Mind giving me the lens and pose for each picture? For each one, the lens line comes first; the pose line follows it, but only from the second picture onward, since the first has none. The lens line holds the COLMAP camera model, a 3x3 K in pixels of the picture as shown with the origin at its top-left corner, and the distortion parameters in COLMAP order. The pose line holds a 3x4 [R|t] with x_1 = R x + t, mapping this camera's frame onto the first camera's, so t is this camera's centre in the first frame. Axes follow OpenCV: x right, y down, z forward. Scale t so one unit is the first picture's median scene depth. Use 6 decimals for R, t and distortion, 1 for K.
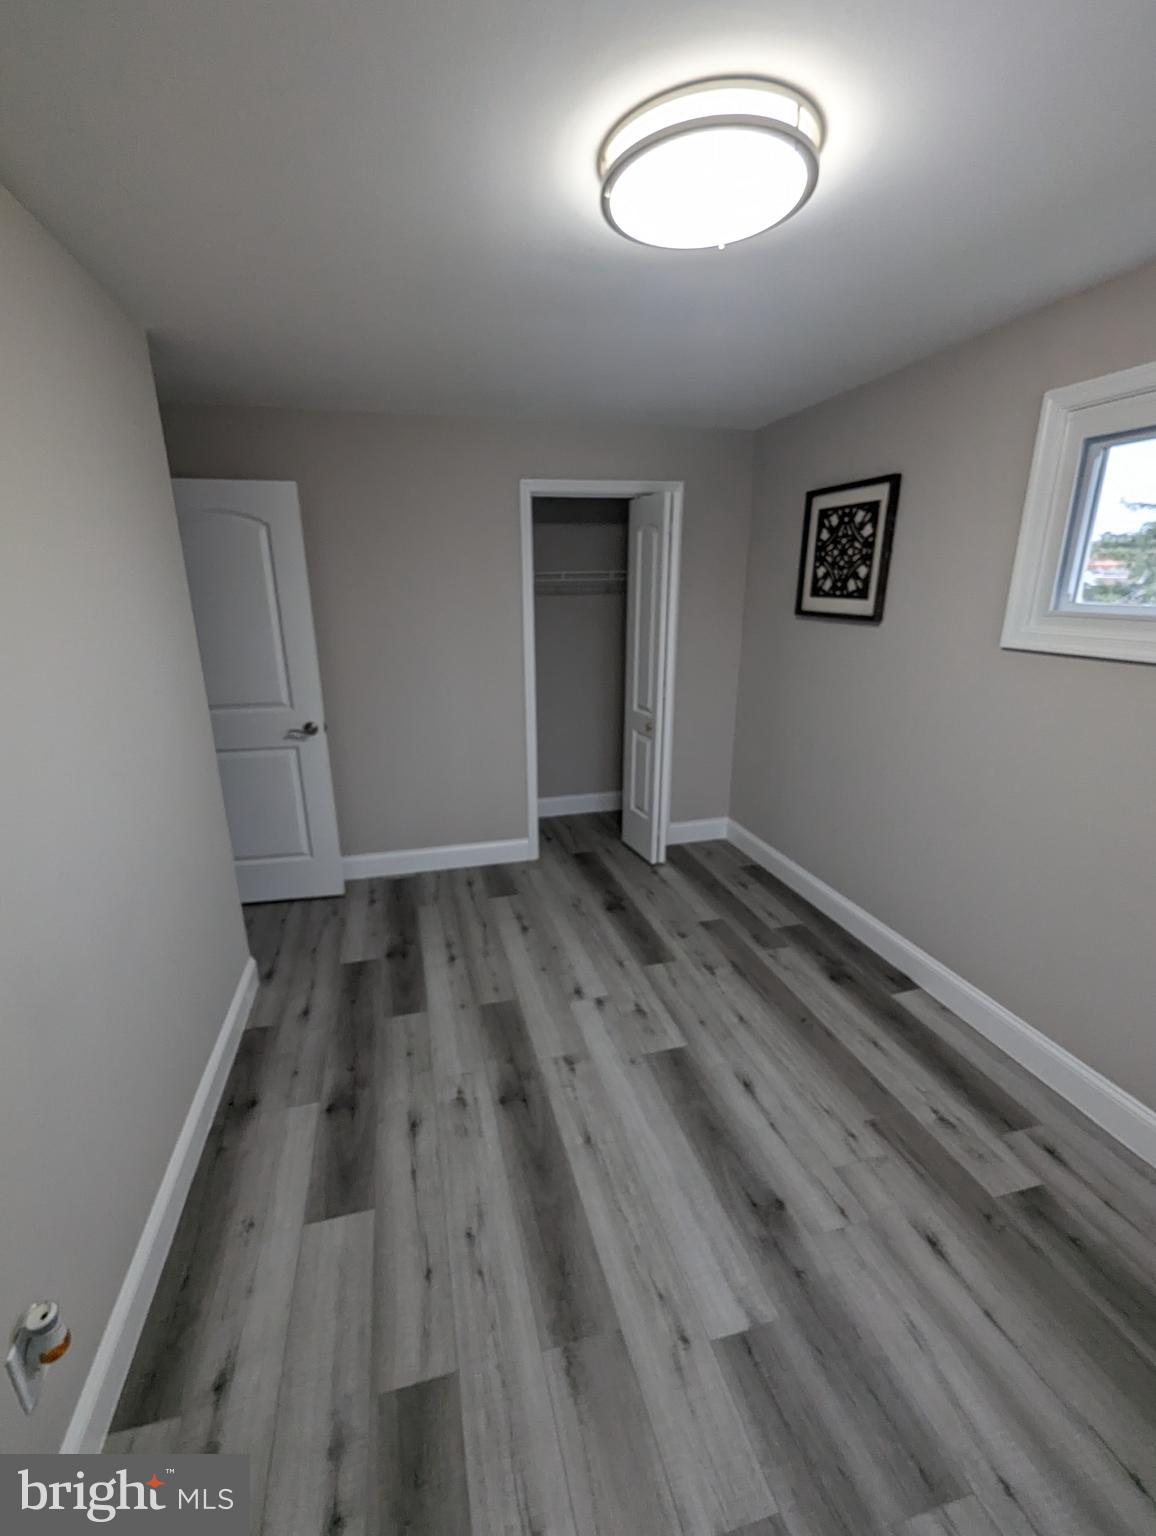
lens RADIAL K [[671.4, 0, 578.0], [0, 671.4, 768.0], [0, 0, 1]] dist [0.002528, 0.000287]
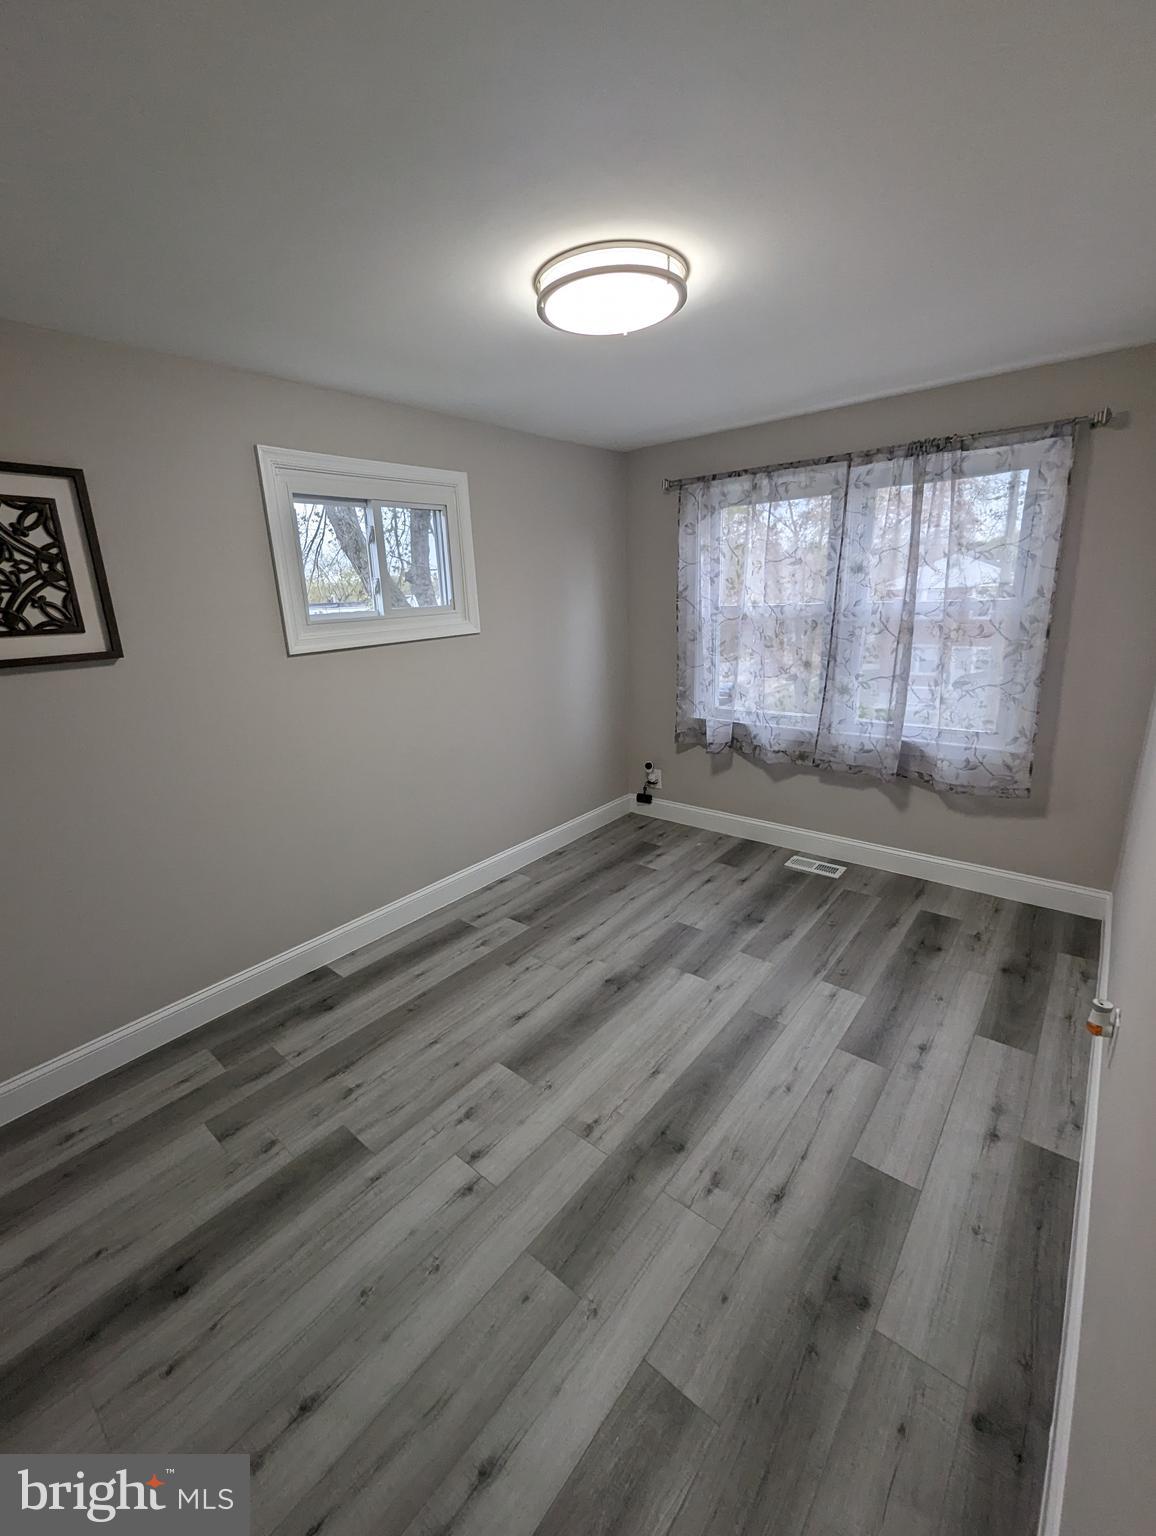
lens RADIAL K [[634.5, 0, 559.6], [0, 634.5, 770.5], [0, 0, 1]] dist [-0.005940, 0.000294]
pose [[-0.567291, -0.194988, 0.800101, -0.539374], [0.270539, 0.873515, 0.404698, -0.304310], [-0.777811, 0.446040, -0.442785, 1.141951]]
